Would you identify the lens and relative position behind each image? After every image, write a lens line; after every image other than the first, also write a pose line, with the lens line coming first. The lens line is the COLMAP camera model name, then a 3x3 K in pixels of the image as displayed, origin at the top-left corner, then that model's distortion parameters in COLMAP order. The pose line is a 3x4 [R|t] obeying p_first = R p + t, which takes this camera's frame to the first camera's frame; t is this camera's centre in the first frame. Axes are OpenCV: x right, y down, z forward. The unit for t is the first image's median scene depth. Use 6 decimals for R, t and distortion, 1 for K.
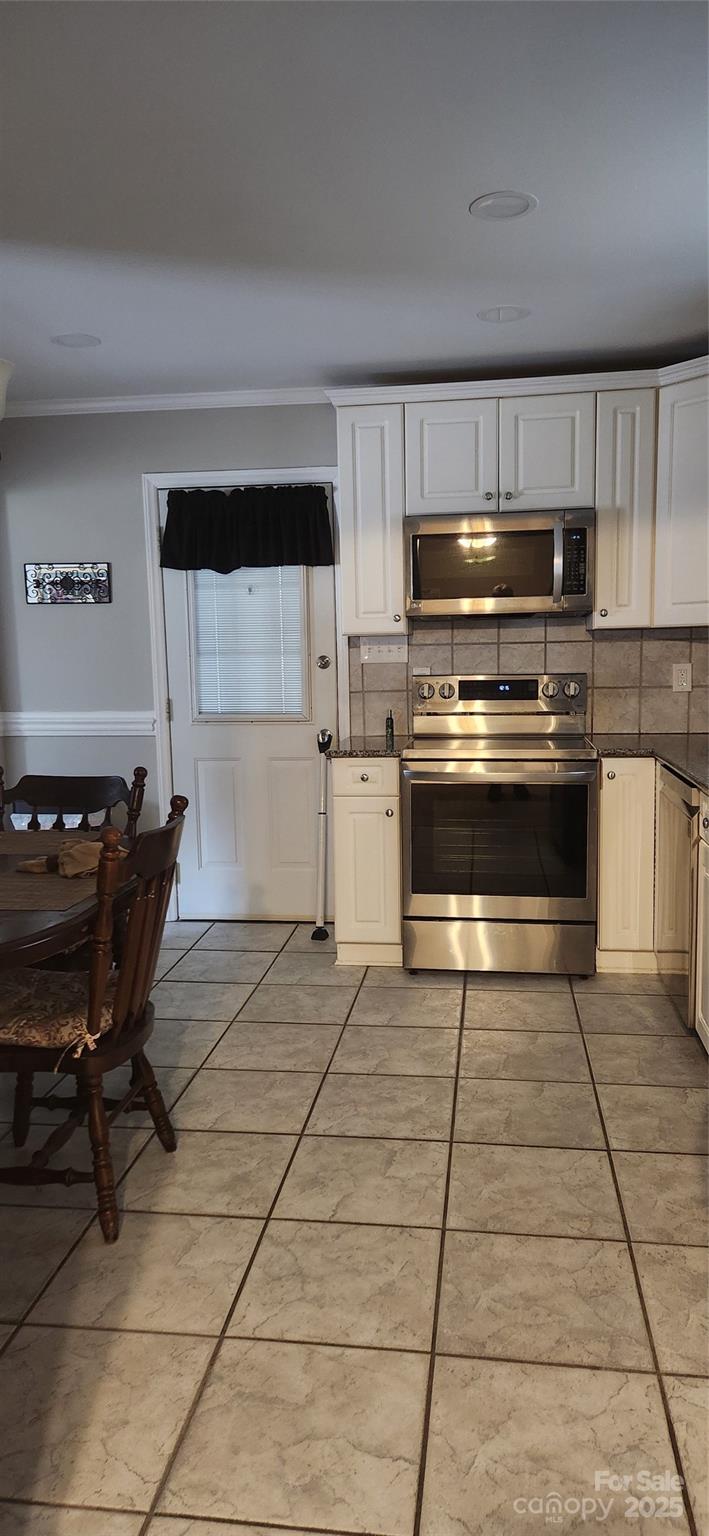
lens RADIAL K [[1025.7, 0, 352.2], [0, 1025.7, 770.7], [0, 0, 1]] dist [0.109476, -0.074518]
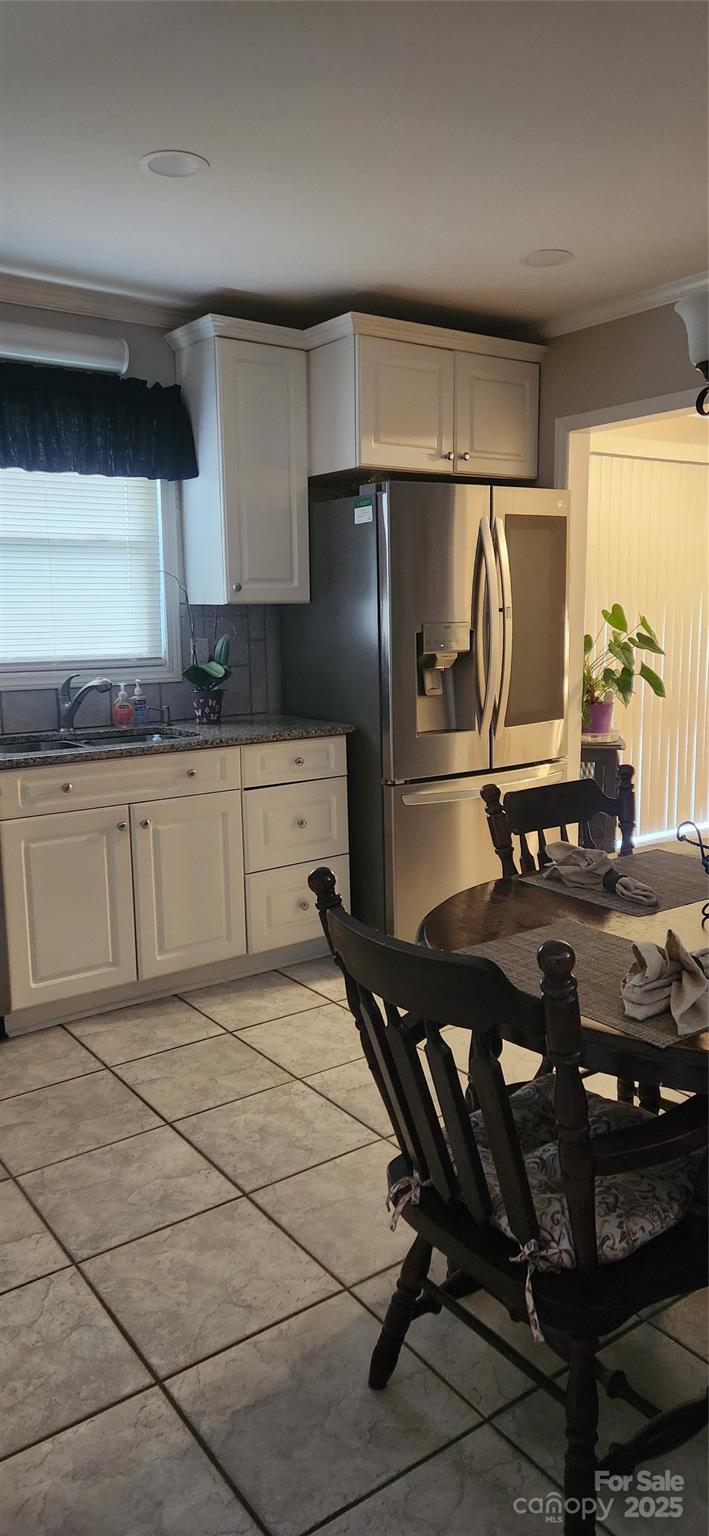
lens RADIAL K [[1025.7, 0, 352.2], [0, 1025.7, 770.7], [0, 0, 1]] dist [0.109476, -0.074518]
pose [[-0.691149, -0.087253, 0.717426, -0.640613], [0.114650, 0.966878, 0.228041, -0.177954], [-0.713561, 0.239863, -0.658253, 1.486897]]
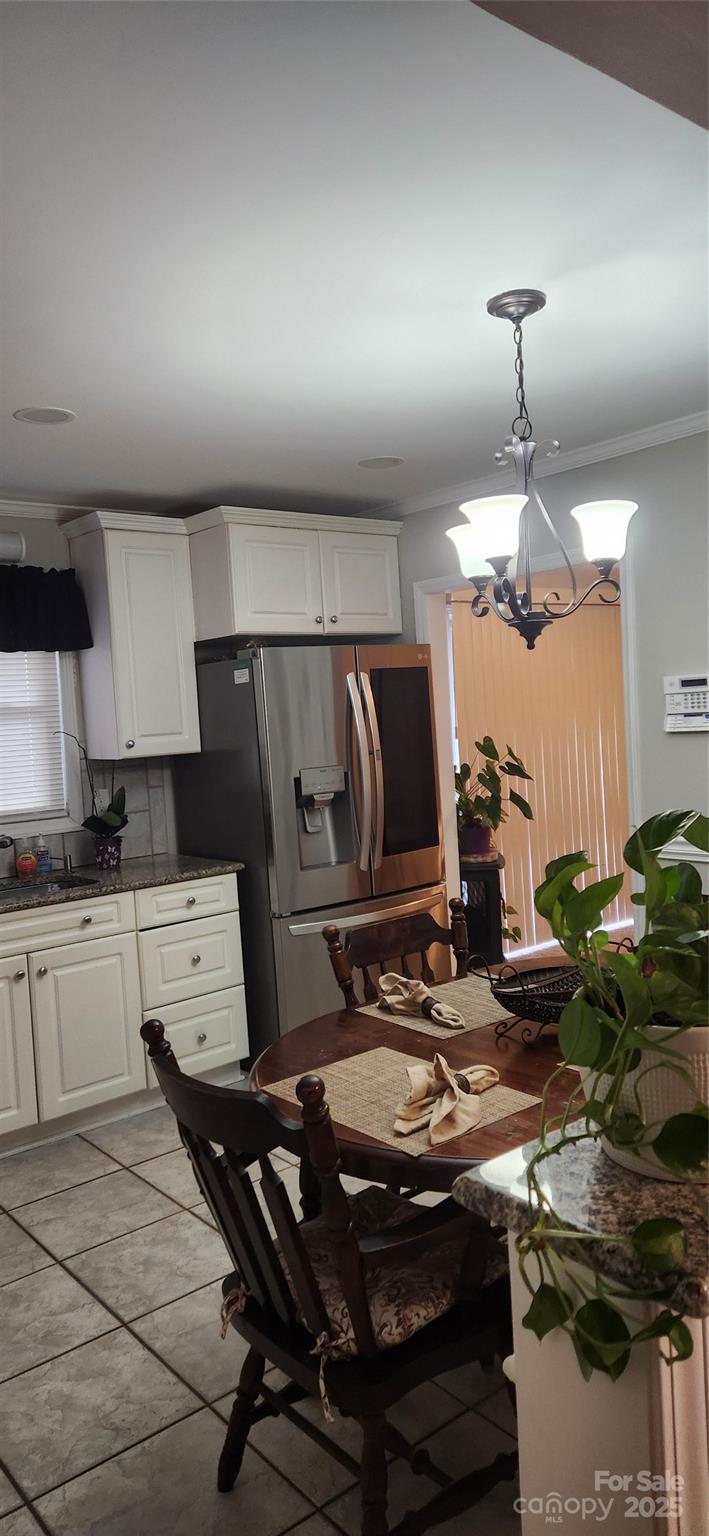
lens RADIAL K [[1026.6, 0, 349.2], [0, 1026.6, 764.9], [0, 0, 1]] dist [0.115439, -0.081930]
pose [[-0.725938, 0.026123, 0.687264, -0.789529], [0.155739, 0.979565, 0.127269, -0.227954], [-0.669895, 0.199424, -0.715172, 1.505591]]
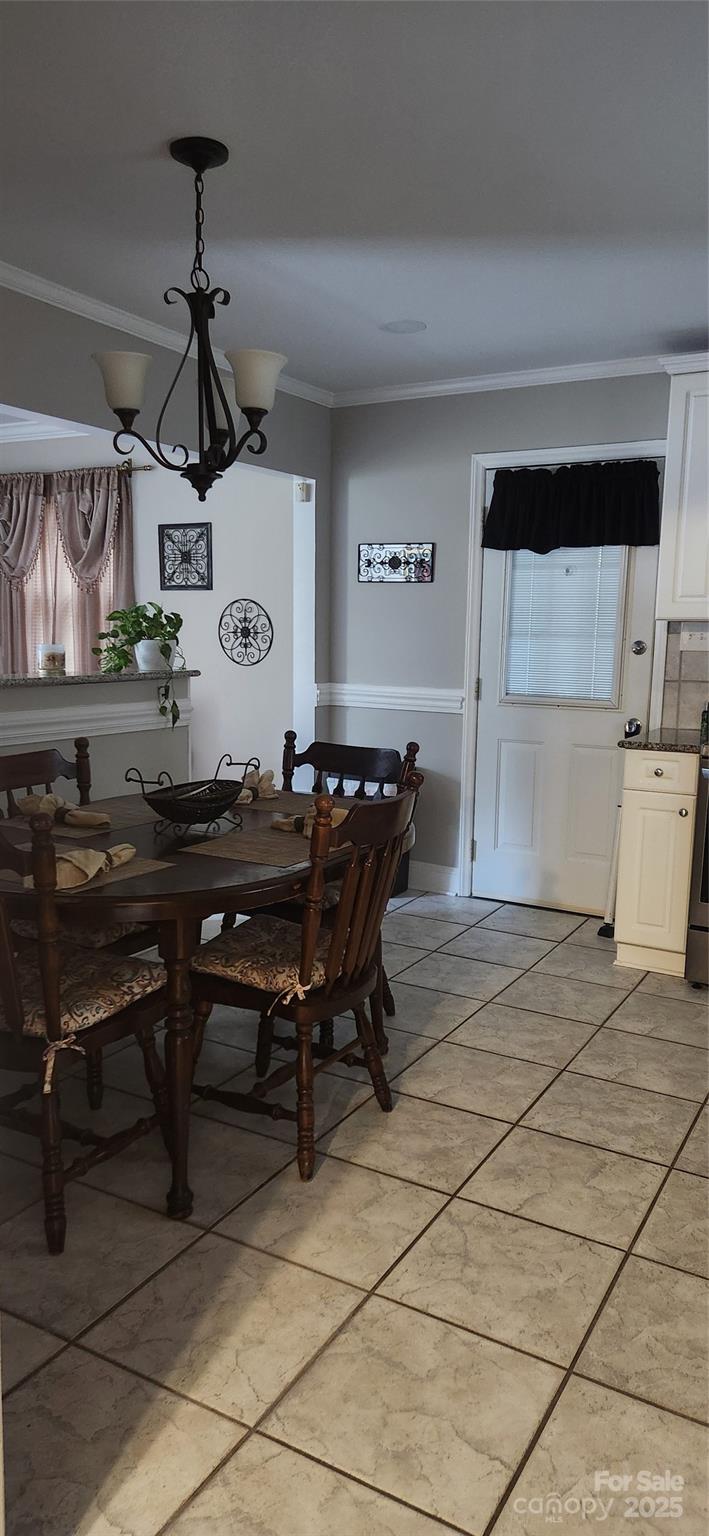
lens RADIAL K [[1025.7, 0, 352.2], [0, 1025.7, 770.7], [0, 0, 1]] dist [0.109476, -0.074518]
pose [[0.929367, 0.088123, -0.358484, 0.126065], [-0.081277, 0.996106, 0.034152, -0.005959], [0.360098, -0.002604, 0.932911, 0.020362]]
